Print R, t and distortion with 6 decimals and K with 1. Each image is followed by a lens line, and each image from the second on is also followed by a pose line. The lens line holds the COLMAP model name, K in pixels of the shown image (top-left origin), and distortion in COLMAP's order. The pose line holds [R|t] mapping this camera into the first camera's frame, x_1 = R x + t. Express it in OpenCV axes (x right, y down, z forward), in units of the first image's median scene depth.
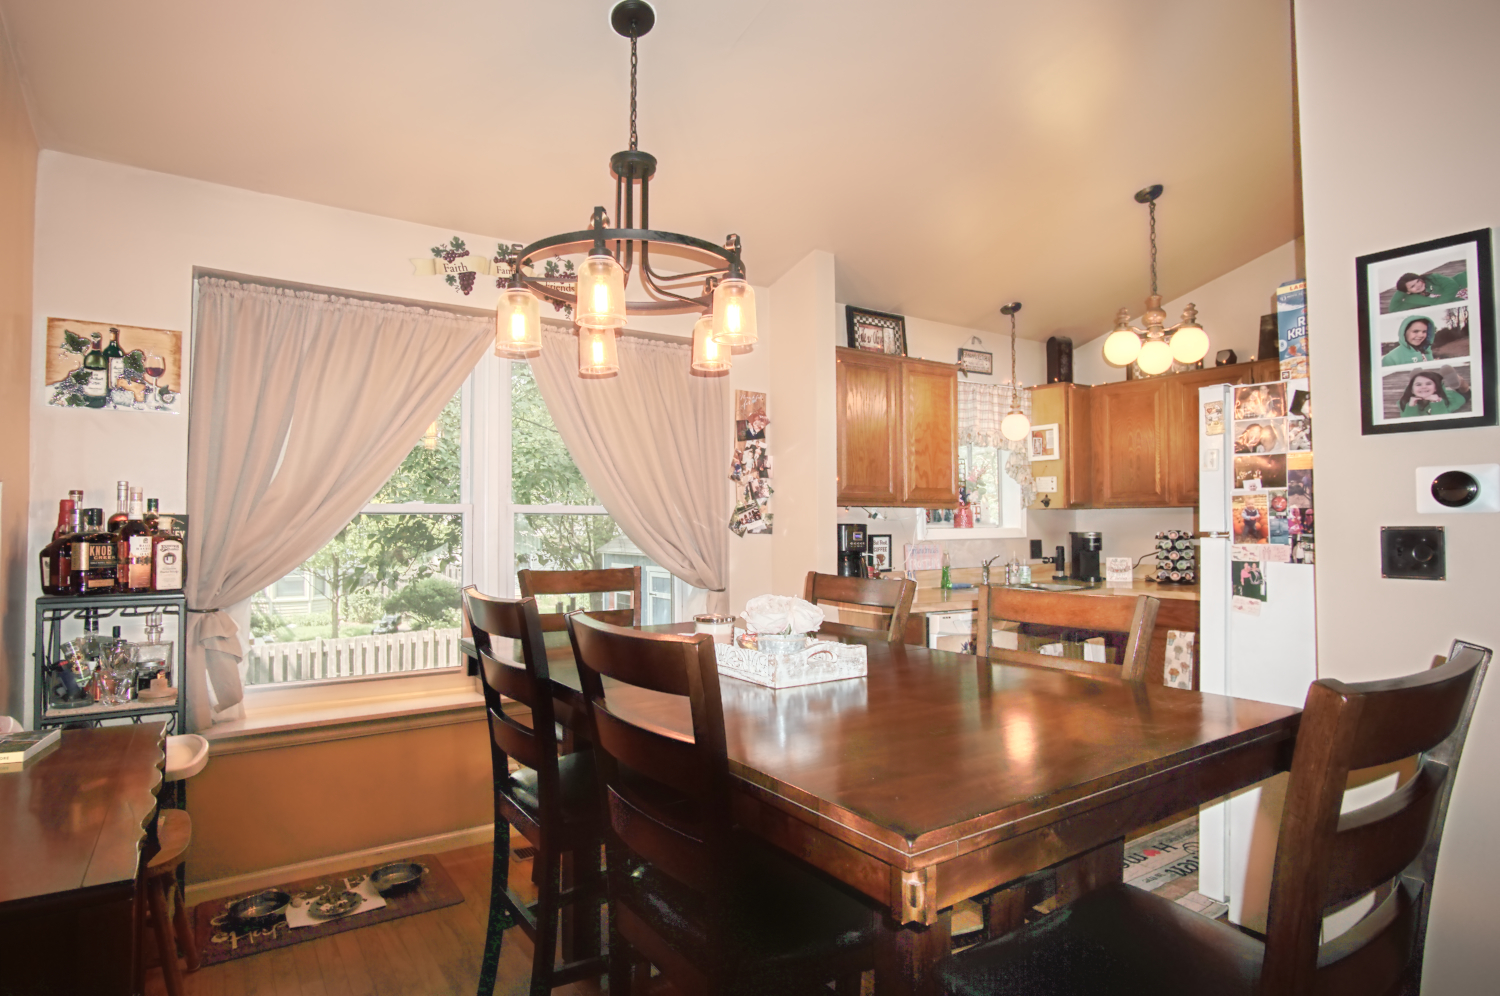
lens RADIAL K [[838.8, 0, 745.6], [0, 838.8, 498.7], [0, 0, 1]] dist [-0.029355, 0.007141]
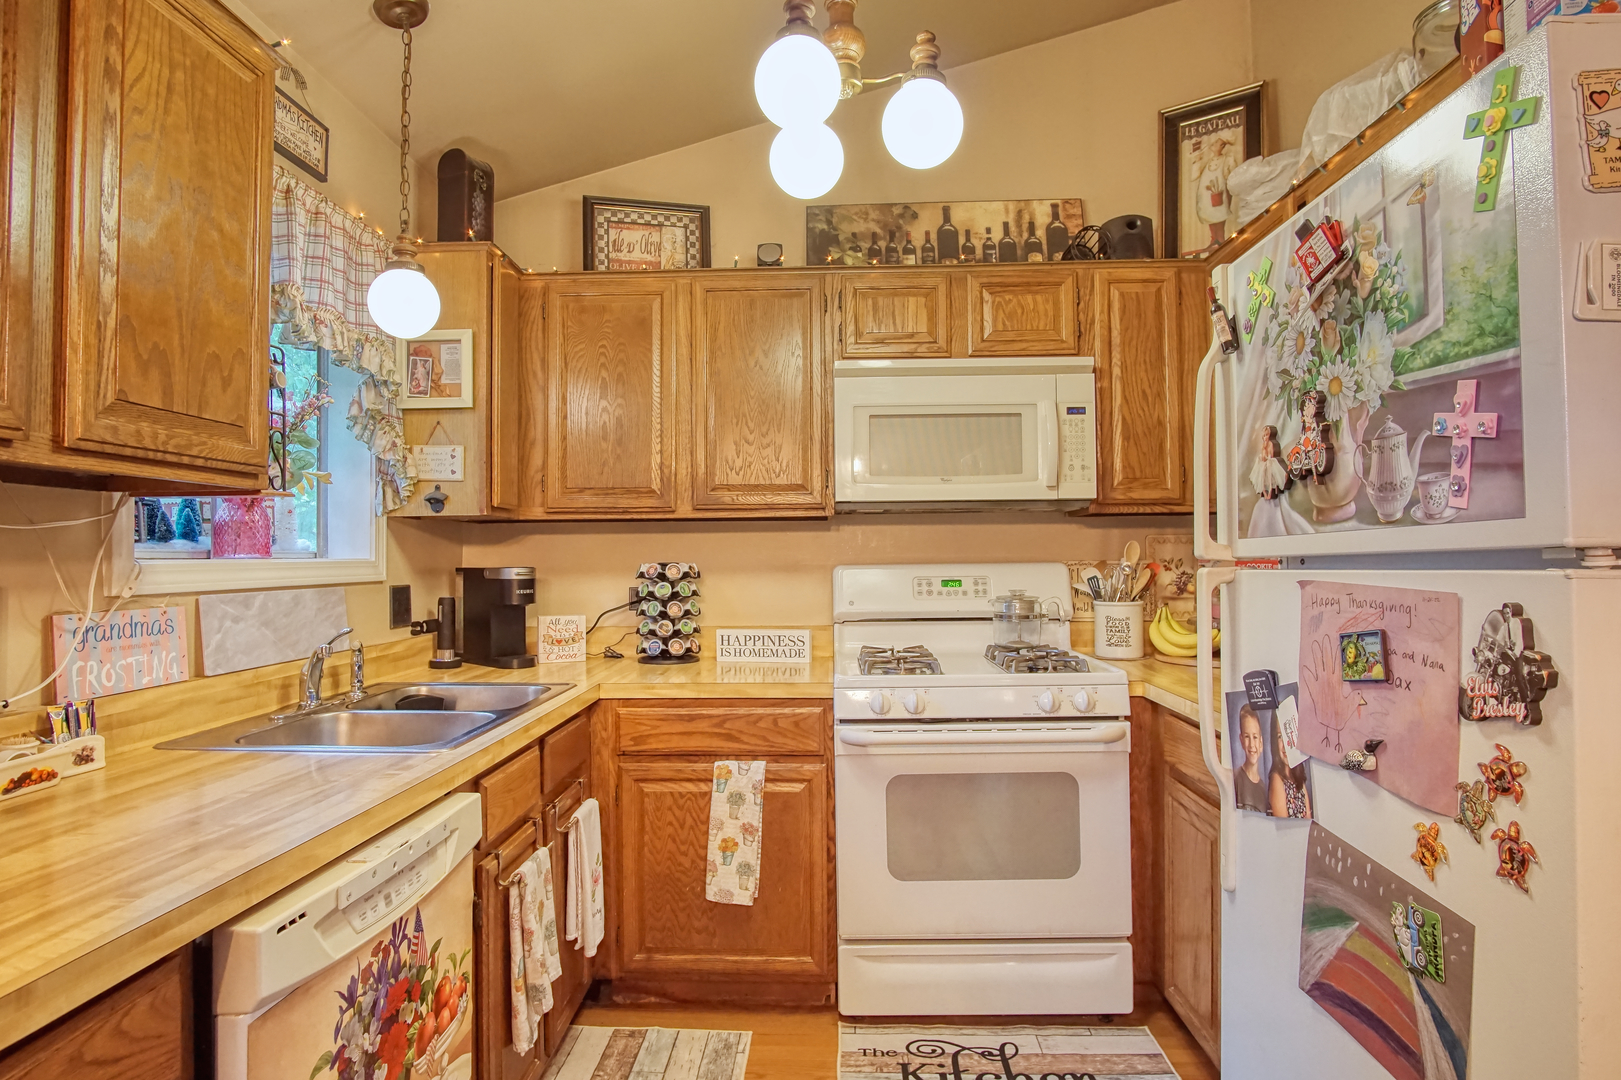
lens RADIAL K [[906.4, 0, 796.0], [0, 906.4, 536.3], [0, 0, 1]] dist [-0.029355, 0.007141]
pose [[0.614011, 0.017794, 0.789097, 0.095187], [-0.019677, 0.999780, -0.007234, 0.022928], [-0.789052, -0.011086, 0.614226, 0.555243]]
